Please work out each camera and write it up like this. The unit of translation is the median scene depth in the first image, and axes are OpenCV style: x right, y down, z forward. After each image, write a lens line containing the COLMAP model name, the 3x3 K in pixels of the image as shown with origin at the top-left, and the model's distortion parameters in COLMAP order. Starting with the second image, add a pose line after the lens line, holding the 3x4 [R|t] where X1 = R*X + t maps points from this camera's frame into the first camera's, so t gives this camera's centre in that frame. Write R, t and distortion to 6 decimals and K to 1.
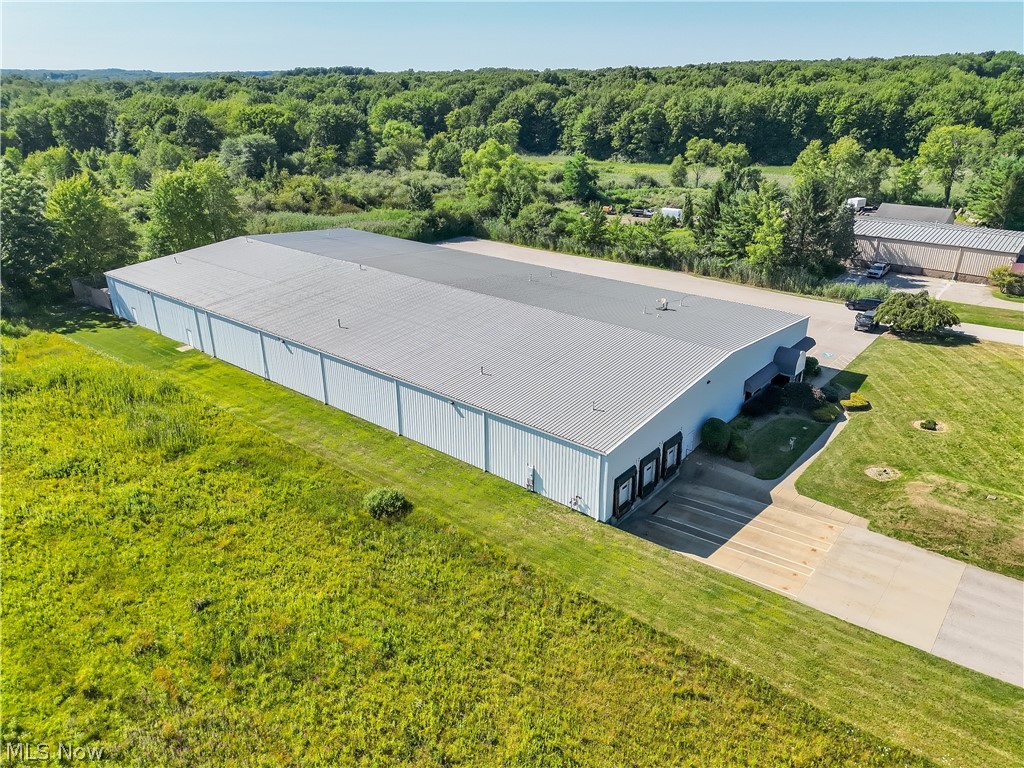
lens RADIAL K [[716.1, 0, 512.0], [0, 716.1, 384.4], [0, 0, 1]] dist [0.078407, -0.076980]
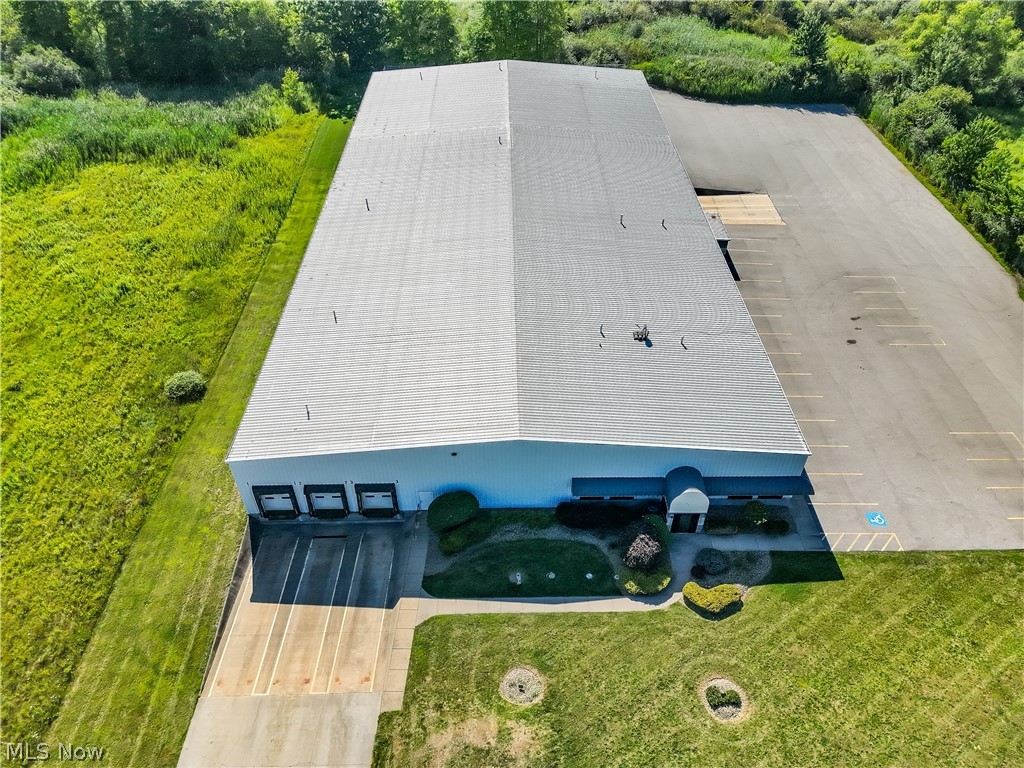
lens RADIAL K [[730.7, 0, 513.1], [0, 730.7, 370.0], [0, 0, 1]] dist [0.075581, -0.073160]
pose [[0.650587, 0.491439, -0.578985, 0.538074], [-0.300846, 0.866799, 0.397683, -0.312278], [0.697301, -0.084542, 0.711776, 0.334322]]
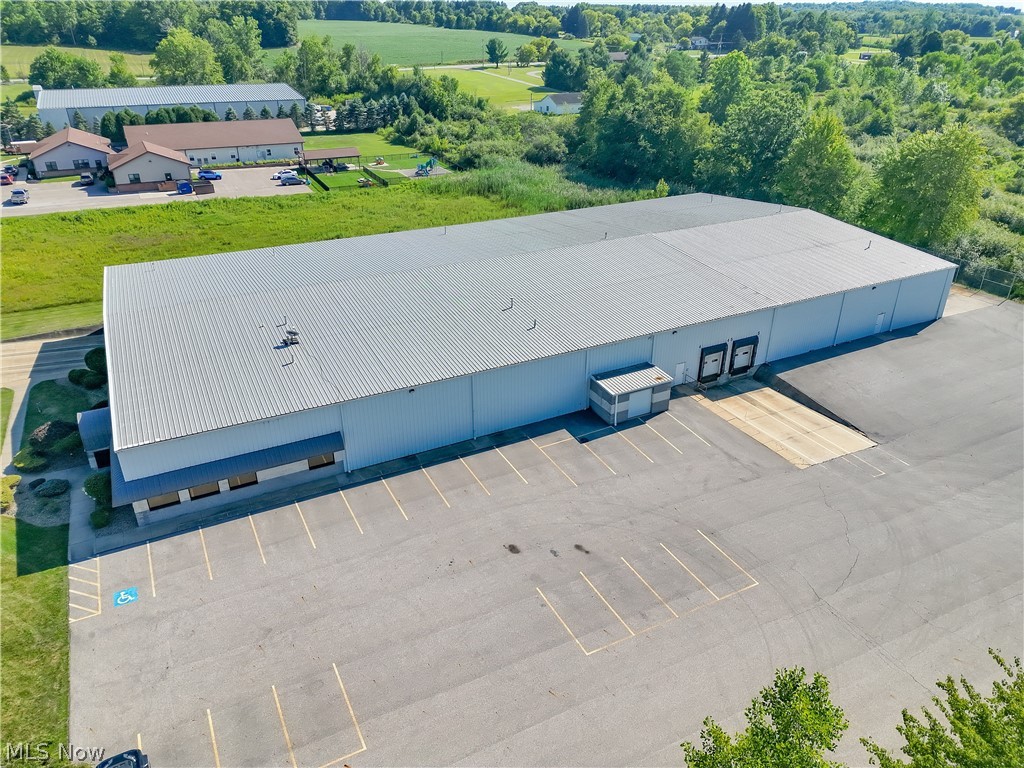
lens RADIAL K [[730.7, 0, 513.1], [0, 730.7, 370.0], [0, 0, 1]] dist [0.075581, -0.073160]
pose [[-0.394163, 0.401092, -0.826898, 0.681749], [-0.360354, 0.760243, 0.540533, -0.515369], [0.845447, 0.511034, -0.155125, 1.214592]]
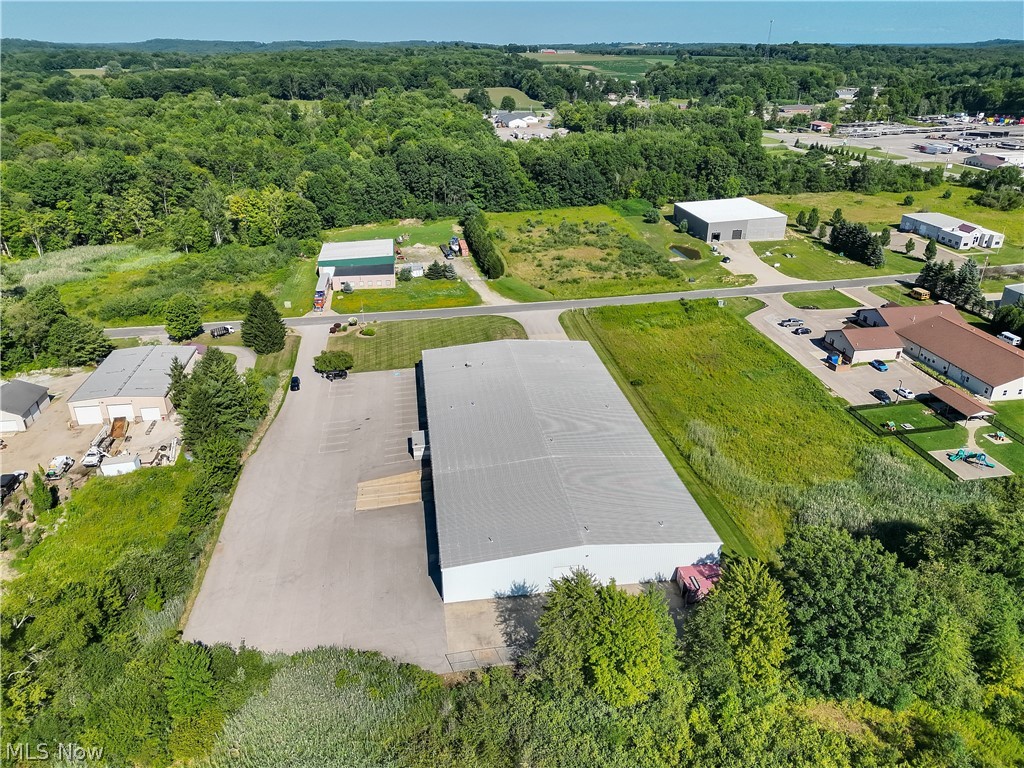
lens RADIAL K [[716.1, 0, 512.0], [0, 716.1, 384.4], [0, 0, 1]] dist [0.078407, -0.076980]
pose [[-0.745154, -0.281107, 0.604752, -1.028763], [0.265214, 0.707116, 0.655476, -1.252392], [-0.611889, 0.648818, -0.452357, 1.727782]]
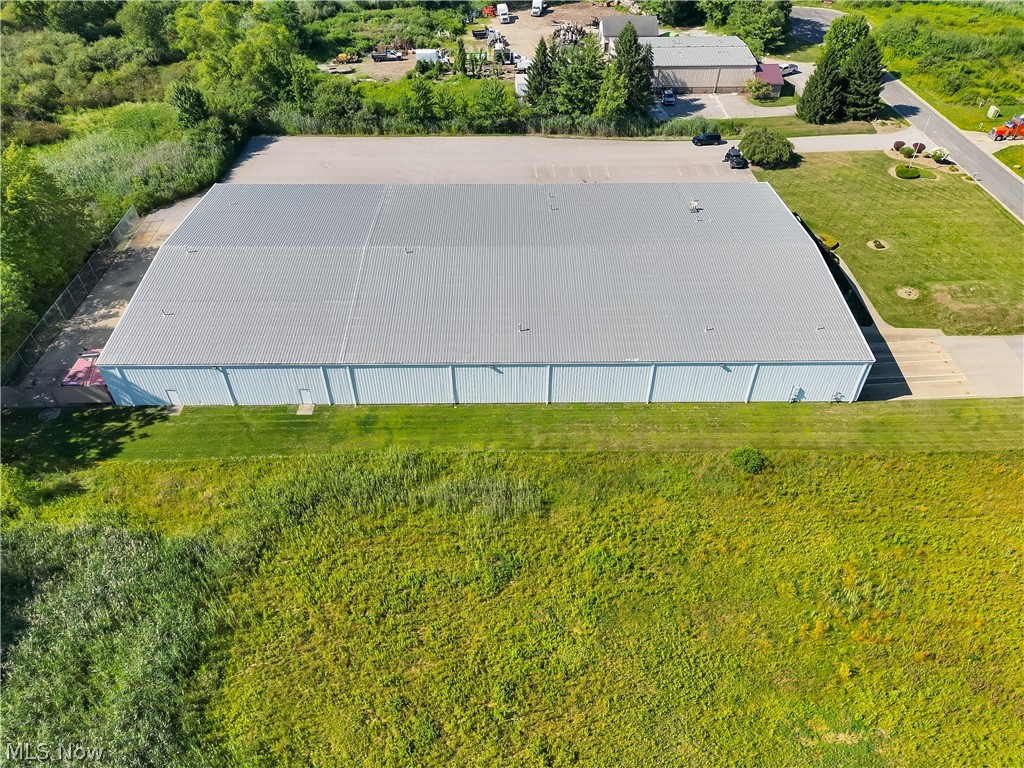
lens RADIAL K [[730.7, 0, 513.1], [0, 730.7, 370.0], [0, 0, 1]] dist [0.075581, -0.073160]
pose [[0.764465, -0.413519, 0.494566, -0.692872], [0.251368, 0.897647, 0.361999, -0.361037], [-0.593639, -0.152418, 0.790165, 0.146068]]
